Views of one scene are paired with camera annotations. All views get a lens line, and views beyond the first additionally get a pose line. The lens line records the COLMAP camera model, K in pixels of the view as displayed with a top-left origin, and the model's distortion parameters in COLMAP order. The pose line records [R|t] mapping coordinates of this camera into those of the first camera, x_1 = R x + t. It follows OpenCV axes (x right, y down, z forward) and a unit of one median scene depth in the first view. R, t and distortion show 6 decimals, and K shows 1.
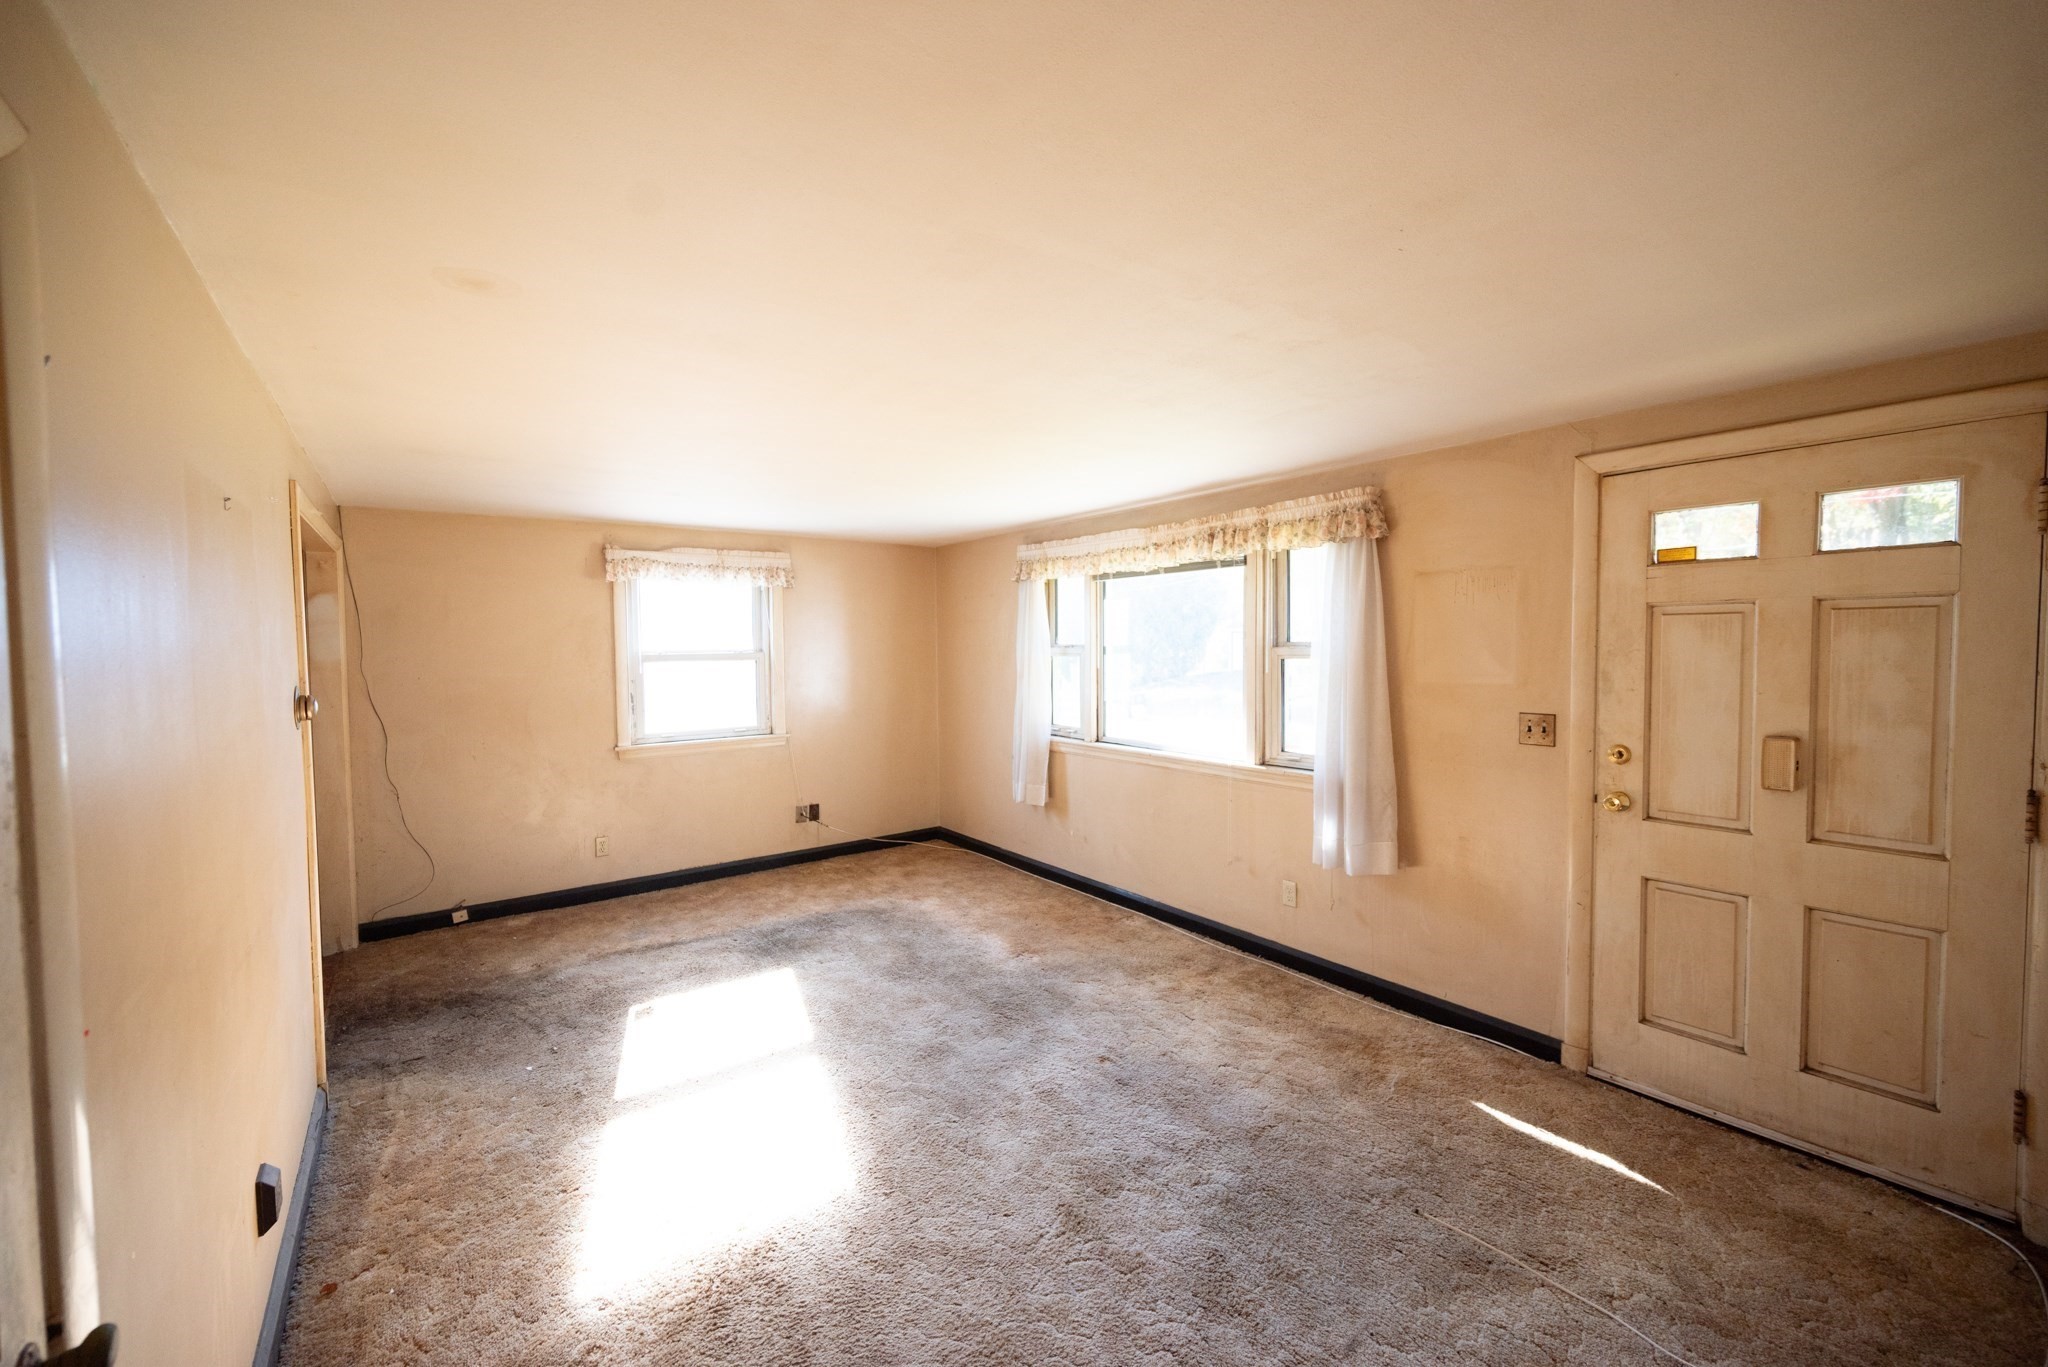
lens RADIAL K [[800.9, 0, 1001.5], [0, 800.9, 685.0], [0, 0, 1]] dist [-0.002843, -0.000545]
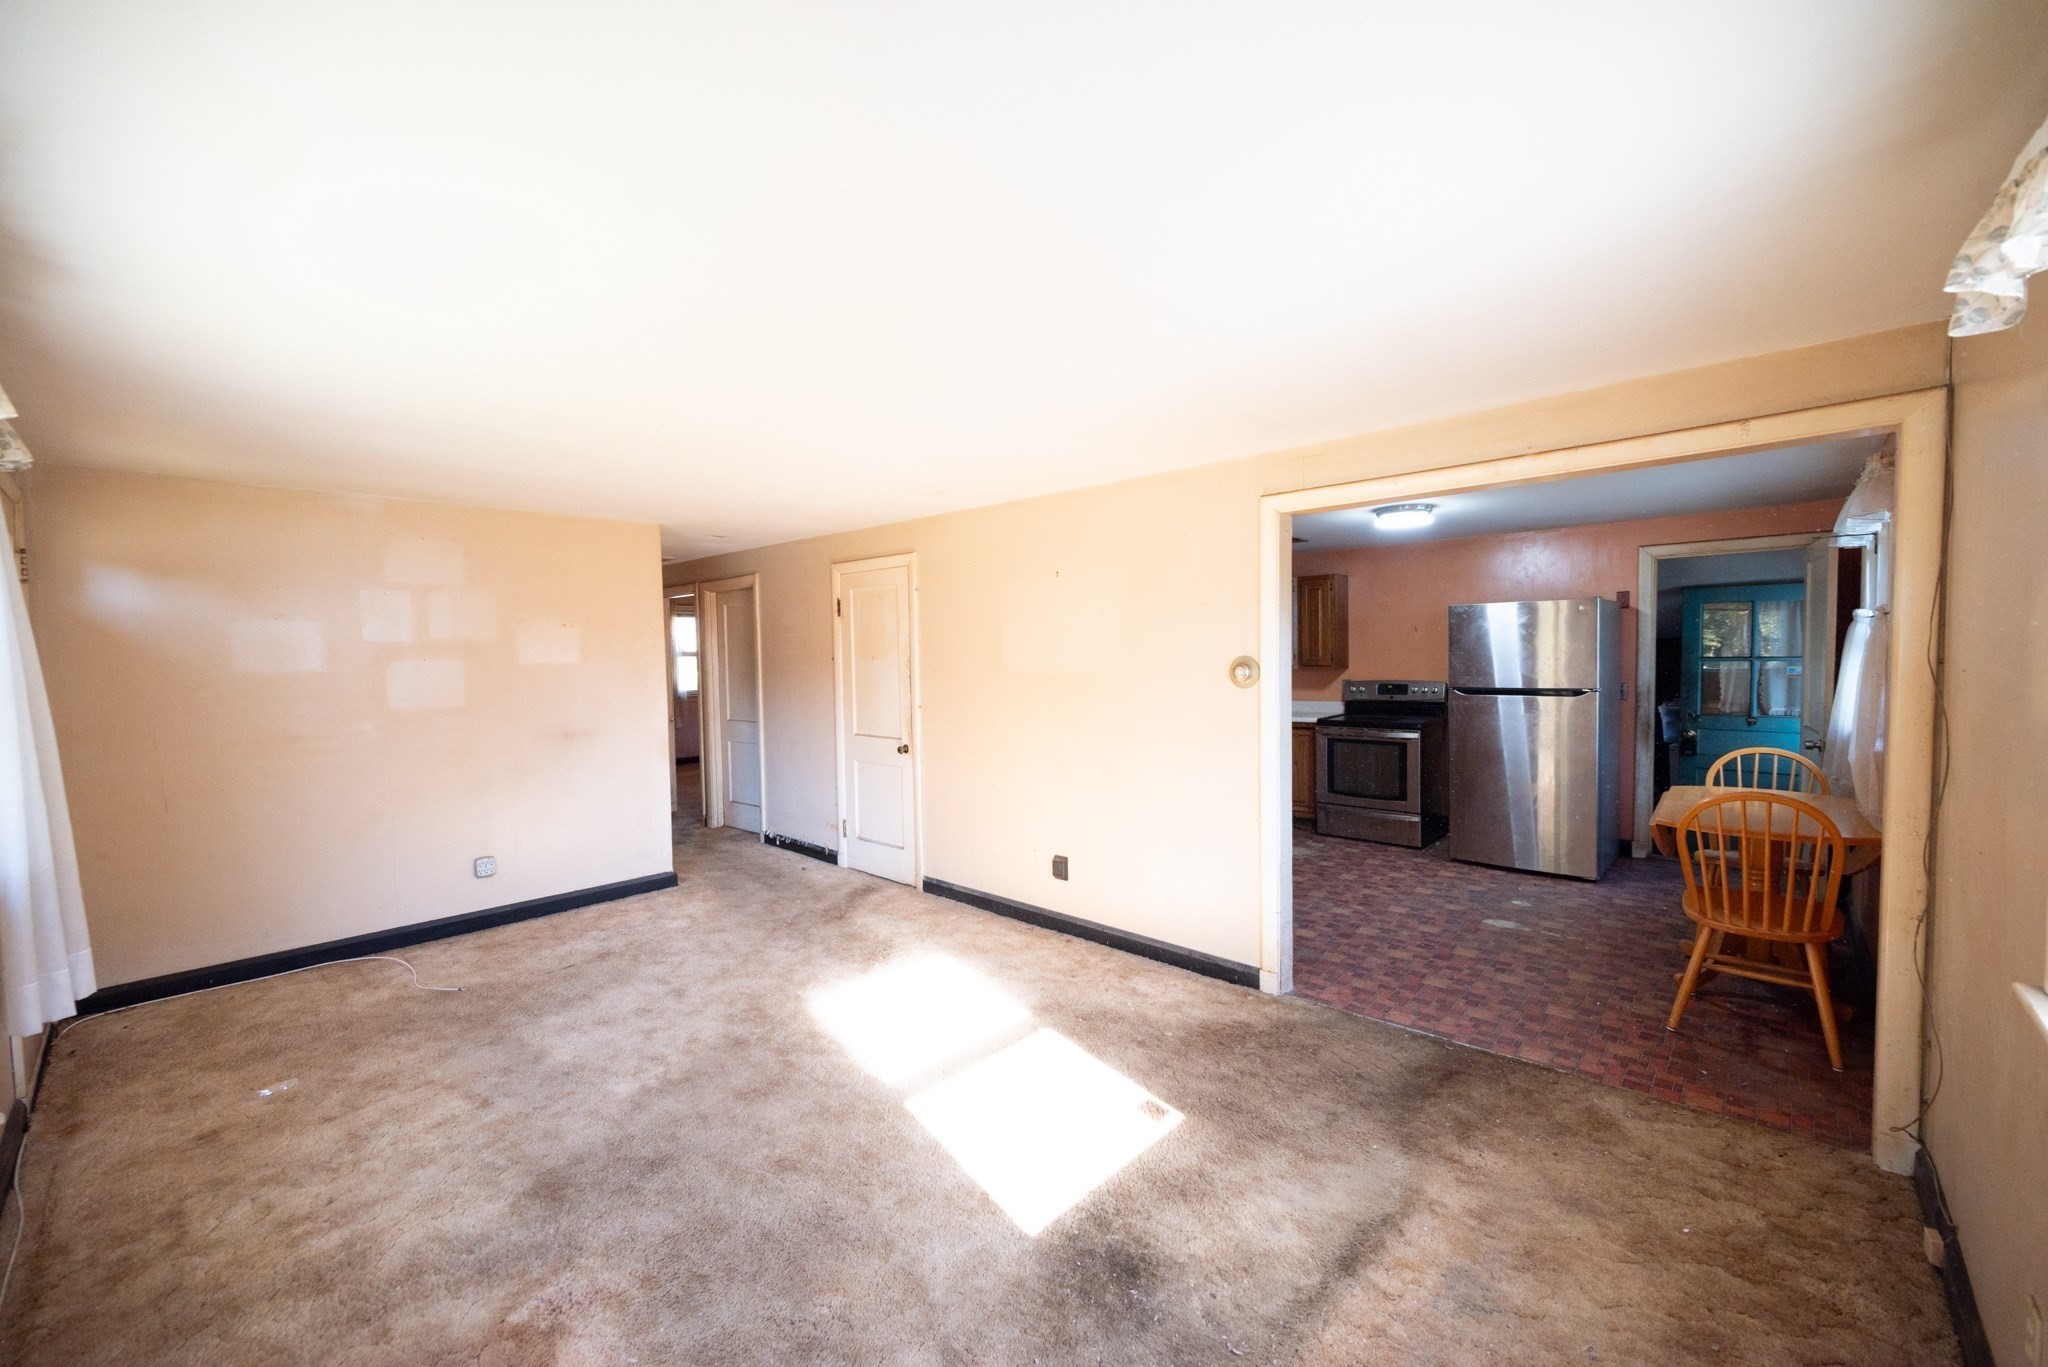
lens RADIAL K [[800.9, 0, 1001.5], [0, 800.9, 685.0], [0, 0, 1]] dist [-0.002843, -0.000545]
pose [[-0.983863, 0.033273, -0.175804, -0.126373], [0.017017, 0.995504, 0.093177, -0.040943], [0.178114, 0.088682, -0.980006, 1.155514]]
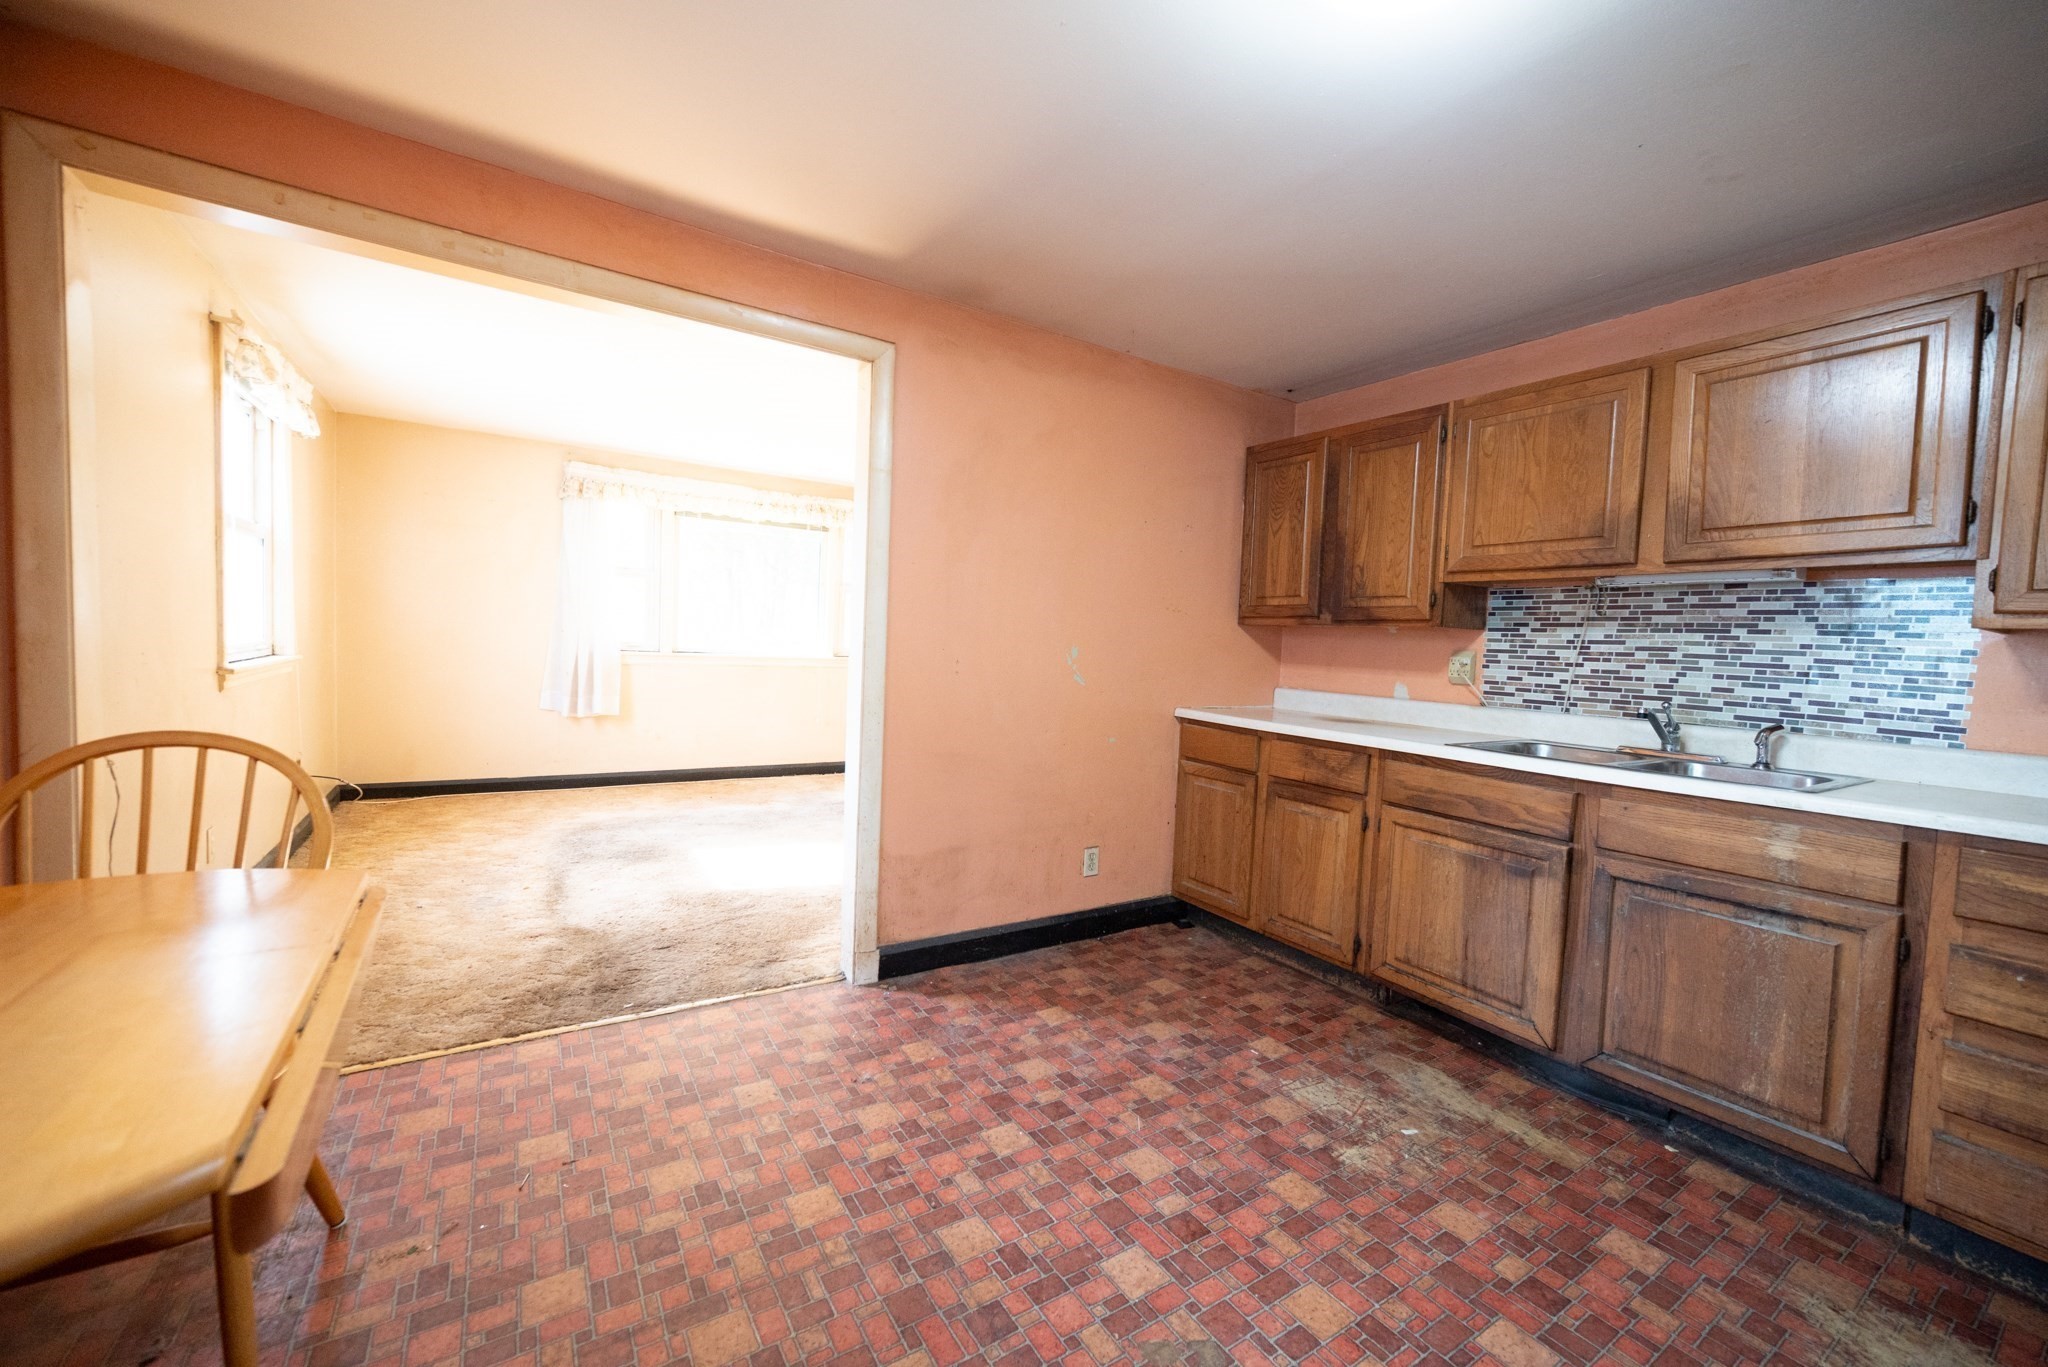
lens RADIAL K [[841.2, 0, 1030.0], [0, 841.2, 635.0], [0, 0, 1]] dist [0.001379, -0.000015]
pose [[0.070884, 0.022981, 0.997220, -1.038116], [0.011470, 0.999650, -0.023852, 0.077766], [-0.997419, 0.013129, 0.070596, 0.381169]]
